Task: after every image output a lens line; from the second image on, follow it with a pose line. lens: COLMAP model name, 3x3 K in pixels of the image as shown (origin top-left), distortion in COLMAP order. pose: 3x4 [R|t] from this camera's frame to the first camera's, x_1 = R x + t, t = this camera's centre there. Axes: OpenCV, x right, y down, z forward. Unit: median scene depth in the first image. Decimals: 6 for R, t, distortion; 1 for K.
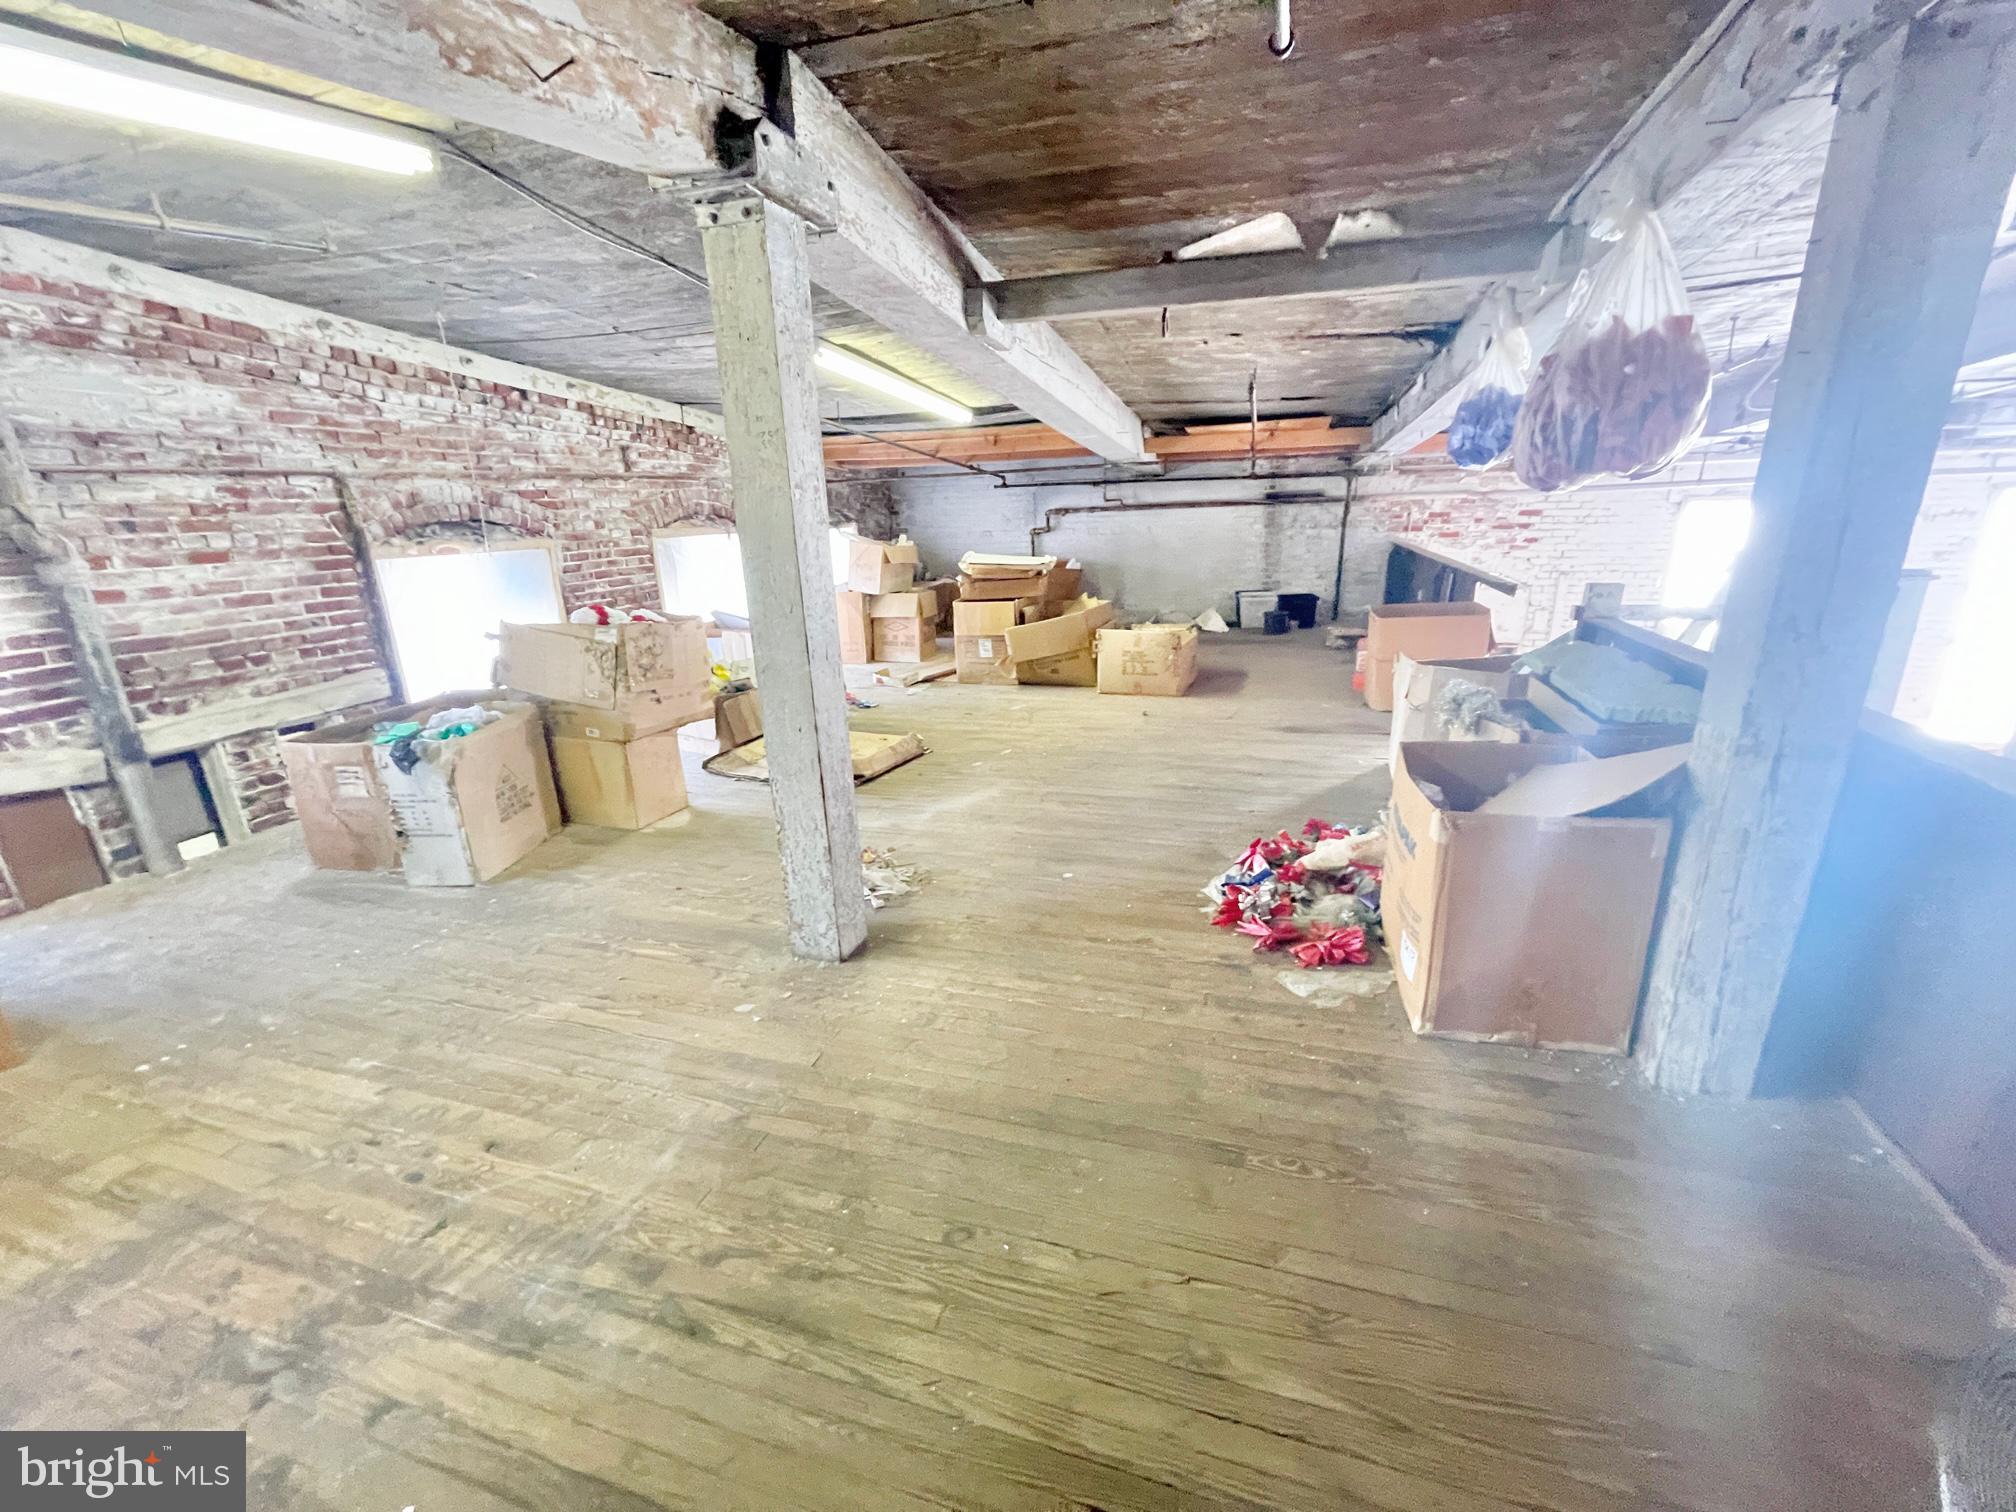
lens RADIAL K [[816.0, 0, 1006.4], [0, 816.0, 747.3], [0, 0, 1]] dist [0.002620, 0.001883]
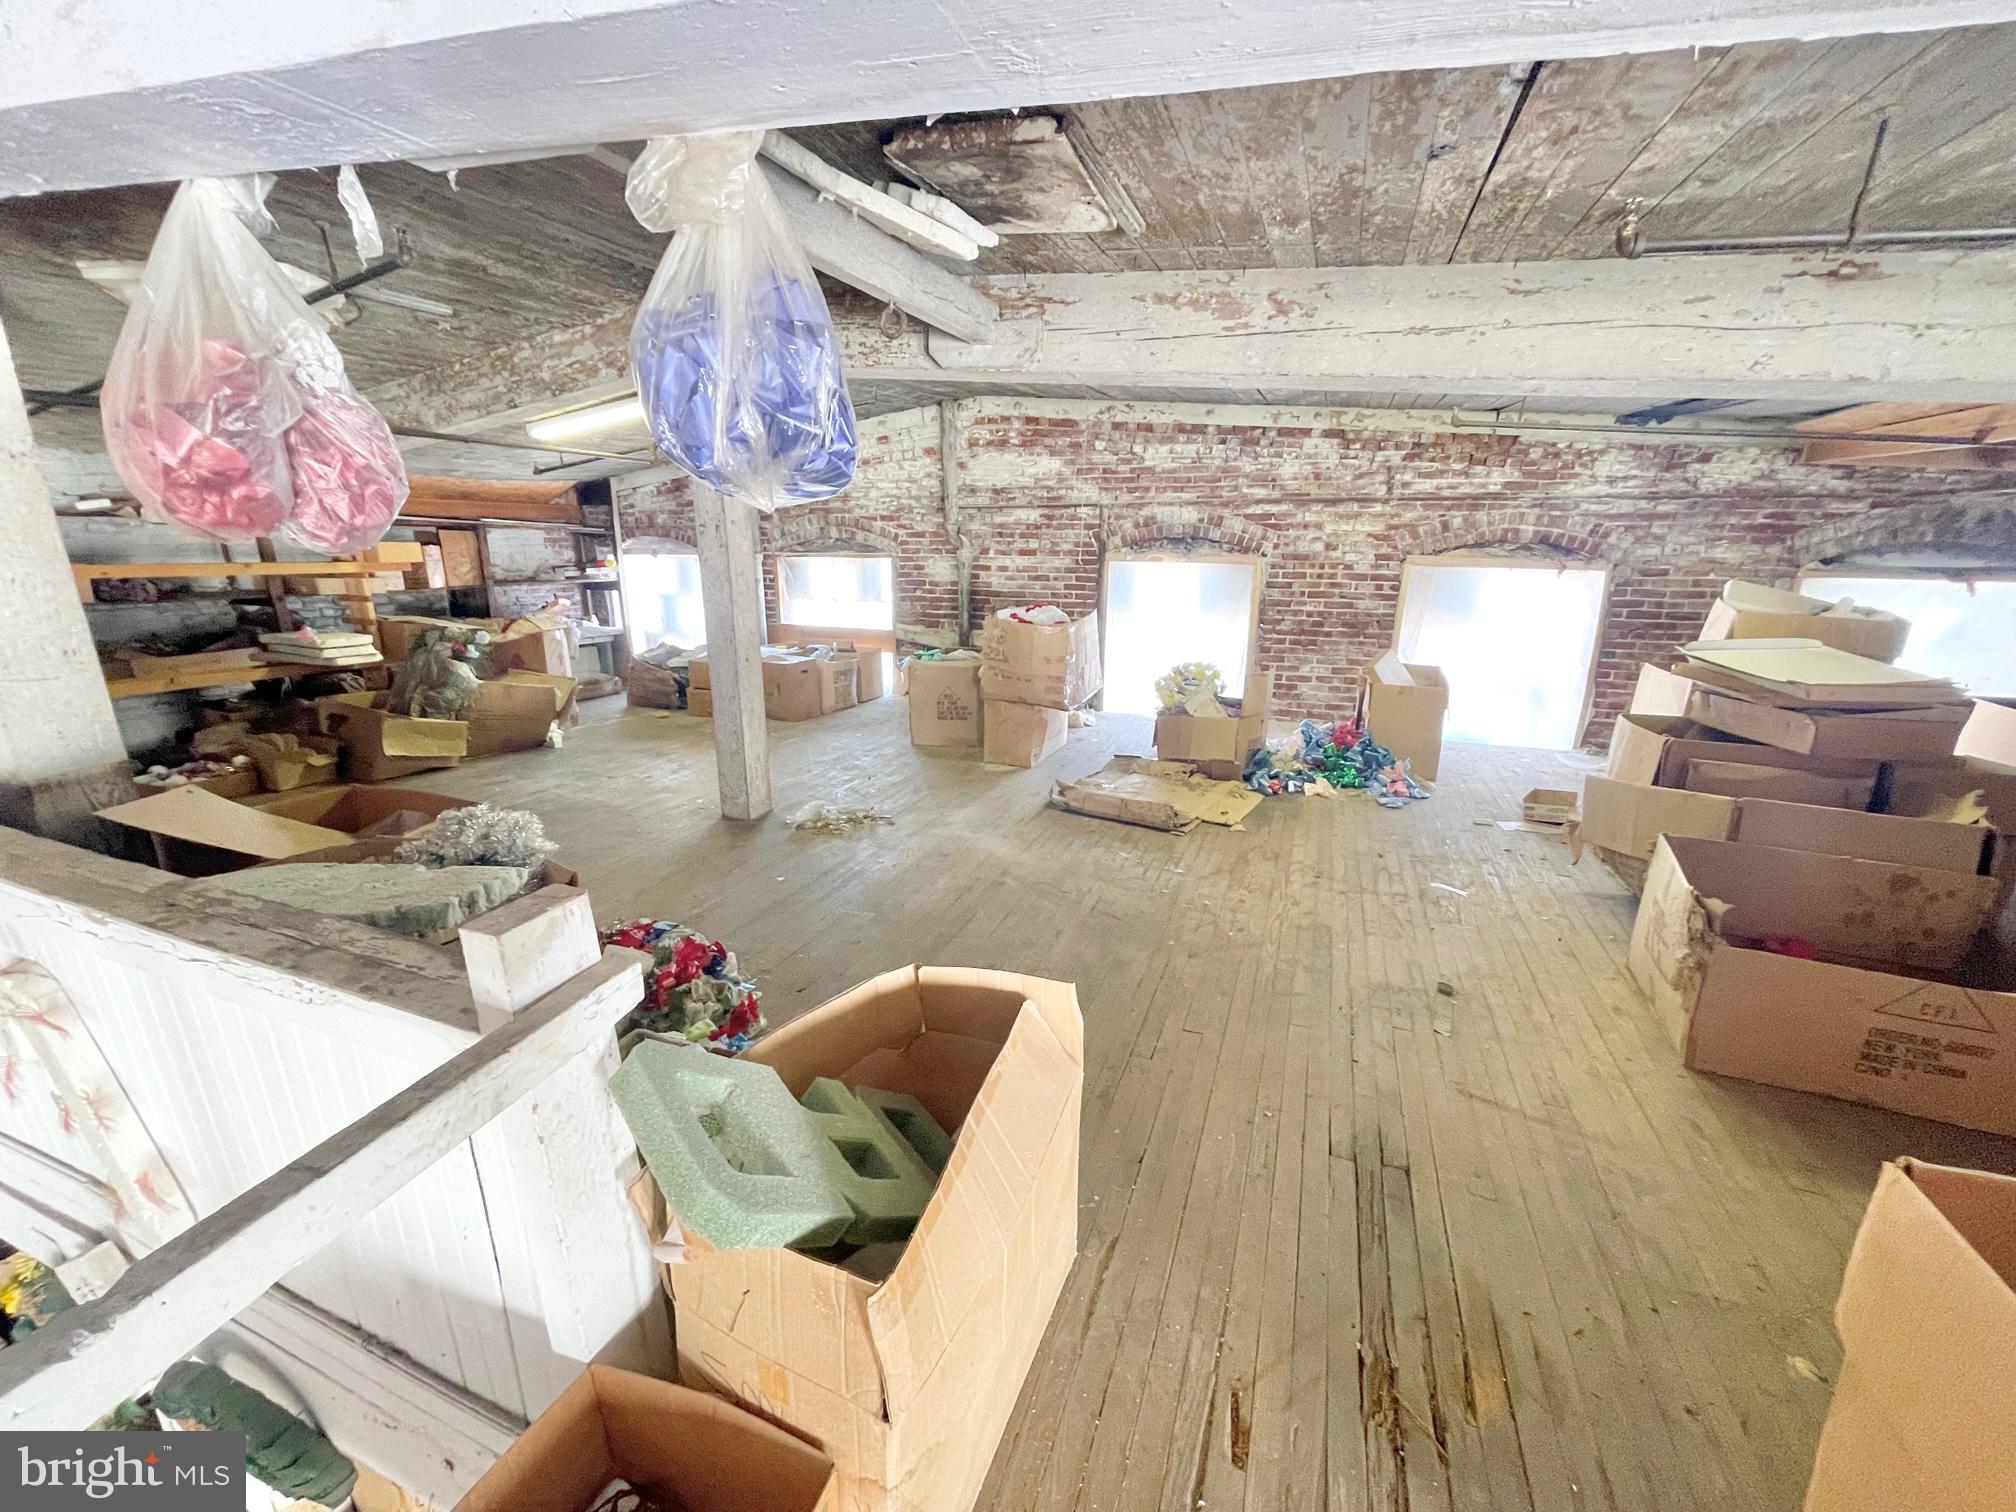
lens RADIAL K [[816.0, 0, 1015.4], [0, 816.0, 767.1], [0, 0, 1]] dist [0.002620, 0.001883]
pose [[-0.056417, 0.311436, -0.948591, 0.741906], [-0.288080, 0.904616, 0.314132, -0.292856], [0.955943, 0.290993, 0.038683, 0.841030]]
